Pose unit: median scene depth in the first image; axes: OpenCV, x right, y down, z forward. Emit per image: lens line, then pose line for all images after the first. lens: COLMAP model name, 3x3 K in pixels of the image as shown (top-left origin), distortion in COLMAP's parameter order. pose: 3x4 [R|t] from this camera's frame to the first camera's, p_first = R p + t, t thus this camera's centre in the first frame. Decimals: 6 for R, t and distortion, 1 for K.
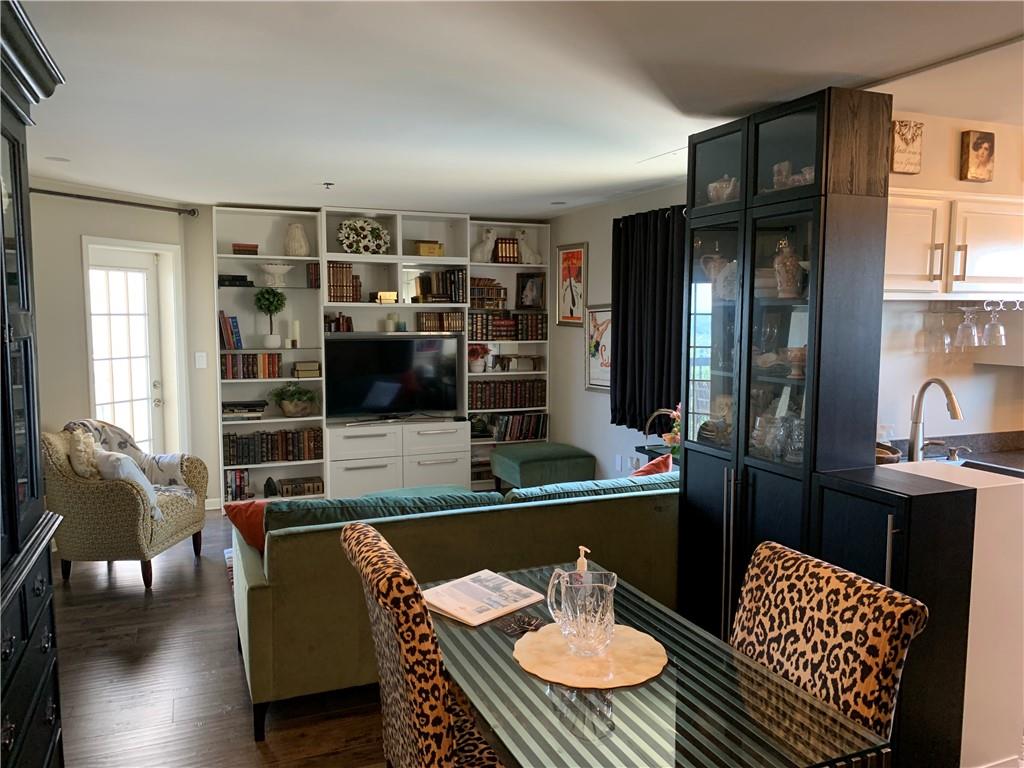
lens RADIAL K [[785.7, 0, 520.7], [0, 785.7, 385.2], [0, 0, 1]] dist [0.065131, -0.139804]
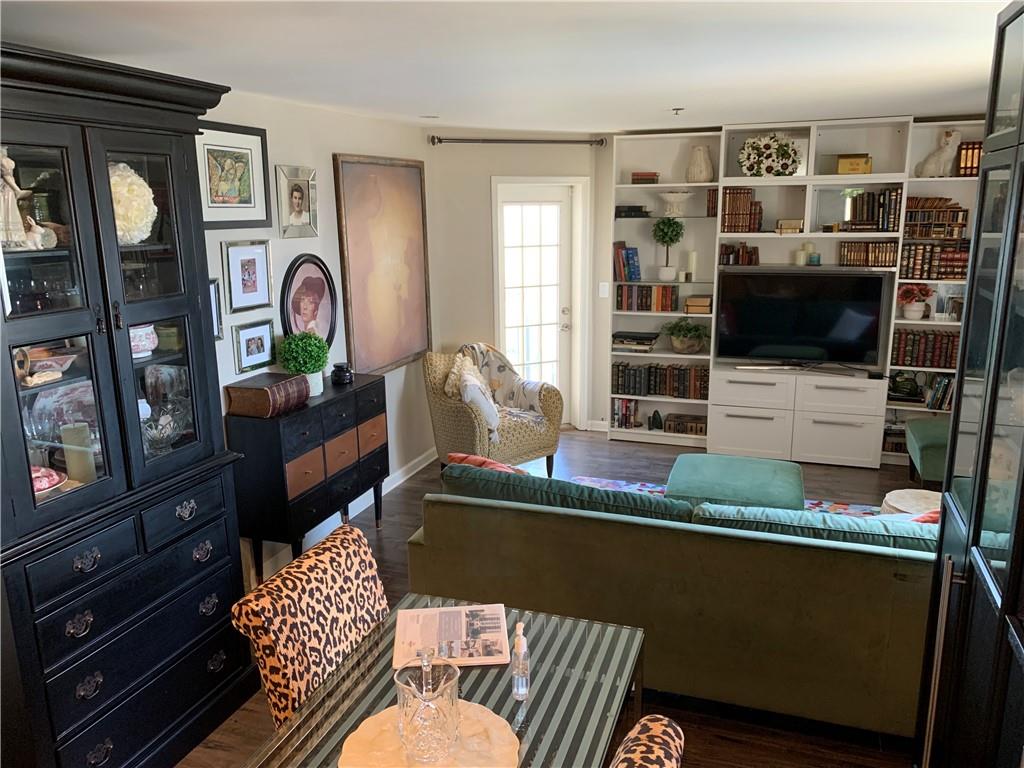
lens RADIAL K [[793.0, 0, 512.0], [0, 793.0, 384.0], [0, 0, 1]] dist [0.009612, 0.000964]
pose [[0.731246, 0.137189, -0.668175, 0.281526], [-0.046528, 0.987316, 0.151795, -0.079224], [0.680525, -0.079910, 0.728354, 0.199213]]
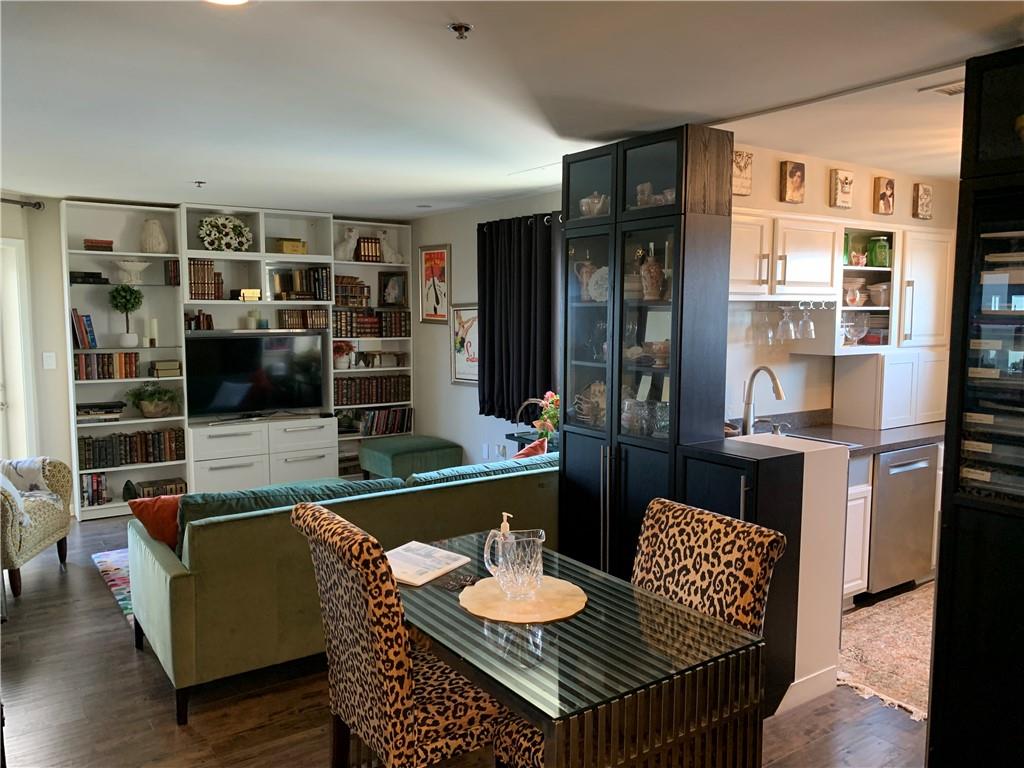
lens RADIAL K [[785.7, 0, 520.7], [0, 785.7, 385.2], [0, 0, 1]] dist [0.065131, -0.139804]
pose [[0.976848, -0.020425, 0.212959, -0.068700], [0.019543, 0.999789, 0.006247, 0.004080], [-0.213042, -0.001940, 0.977041, -0.068500]]
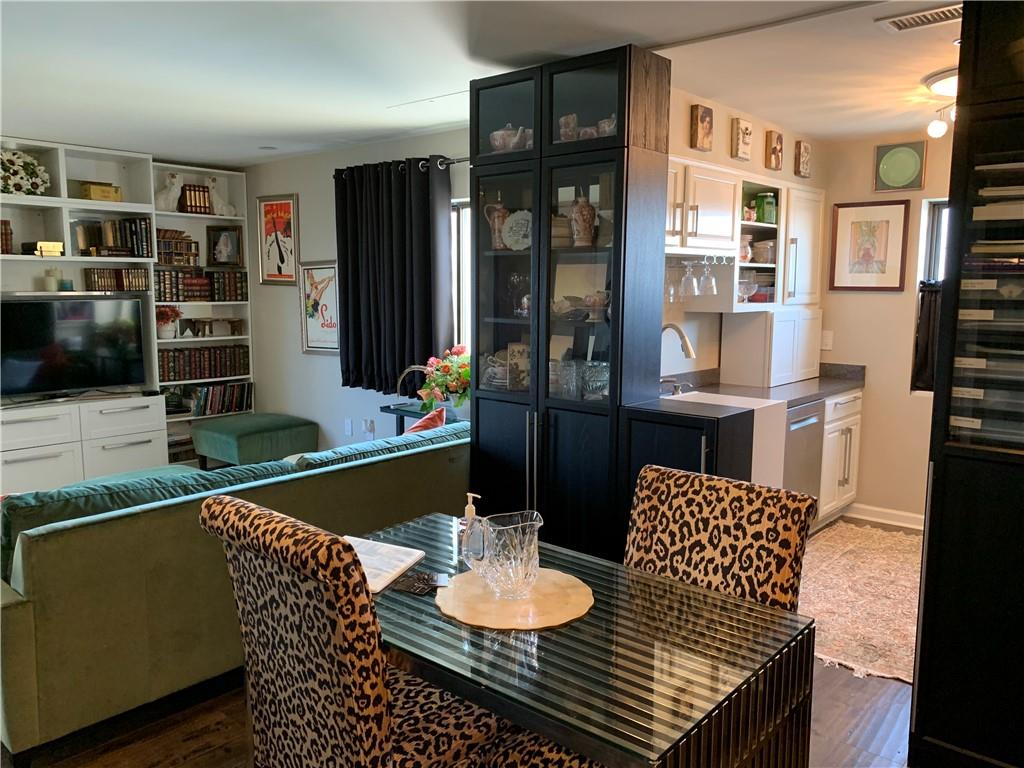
lens RADIAL K [[787.9, 0, 524.6], [0, 787.9, 383.3], [0, 0, 1]] dist [0.027443, -0.050691]
pose [[0.895018, -0.053494, 0.442811, -0.132656], [0.038578, 0.998346, 0.042630, 0.015993], [-0.444359, -0.021072, 0.895601, 0.057390]]
